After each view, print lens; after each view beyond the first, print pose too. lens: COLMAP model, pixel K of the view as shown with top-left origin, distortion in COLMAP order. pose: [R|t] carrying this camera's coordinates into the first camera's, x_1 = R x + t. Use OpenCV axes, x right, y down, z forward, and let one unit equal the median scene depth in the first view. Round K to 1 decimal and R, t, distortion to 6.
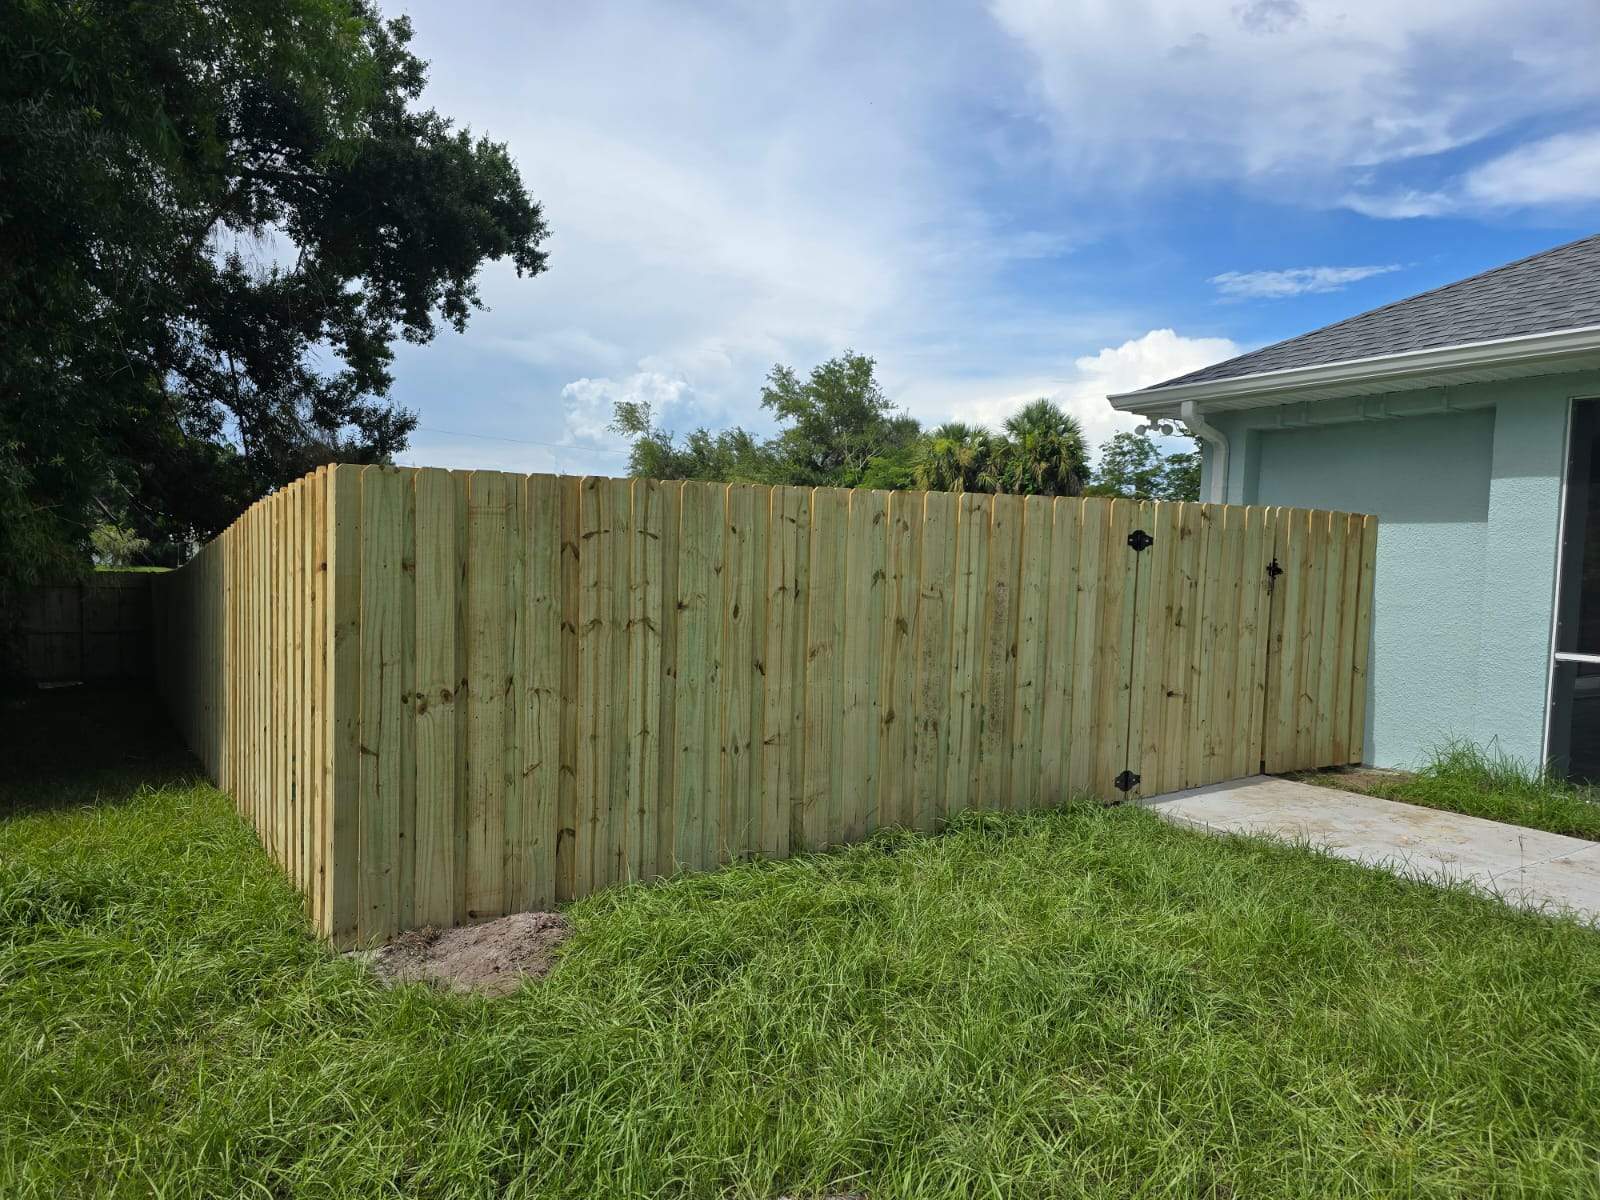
lens RADIAL K [[1219.5, 0, 797.9], [0, 1219.5, 627.8], [0, 0, 1]] dist [0.101168, 0.000339]
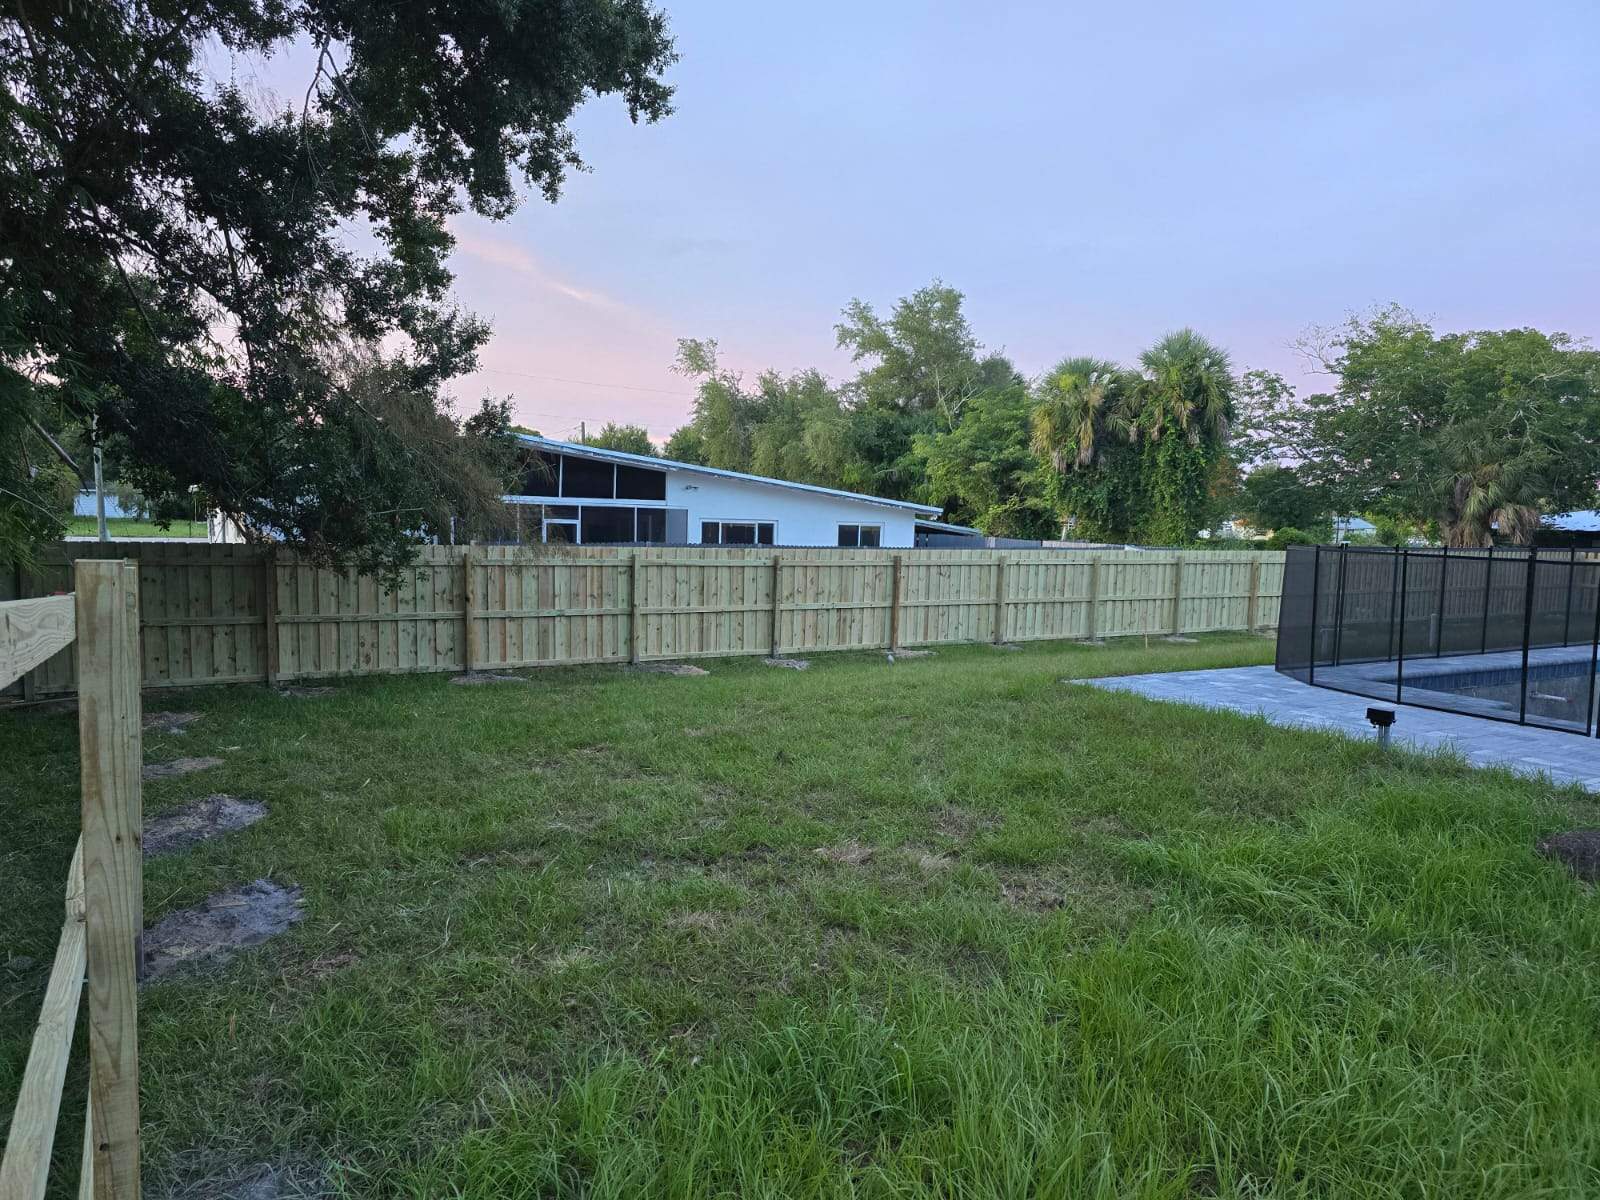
lens RADIAL K [[1084.5, 0, 783.9], [0, 1084.5, 604.9], [0, 0, 1]] dist [0.073381, -0.051596]
pose [[0.999988, -0.002498, 0.004209, -0.143124], [0.002351, 0.999395, 0.034690, -0.031750], [-0.004293, -0.034680, 0.999389, 0.366182]]
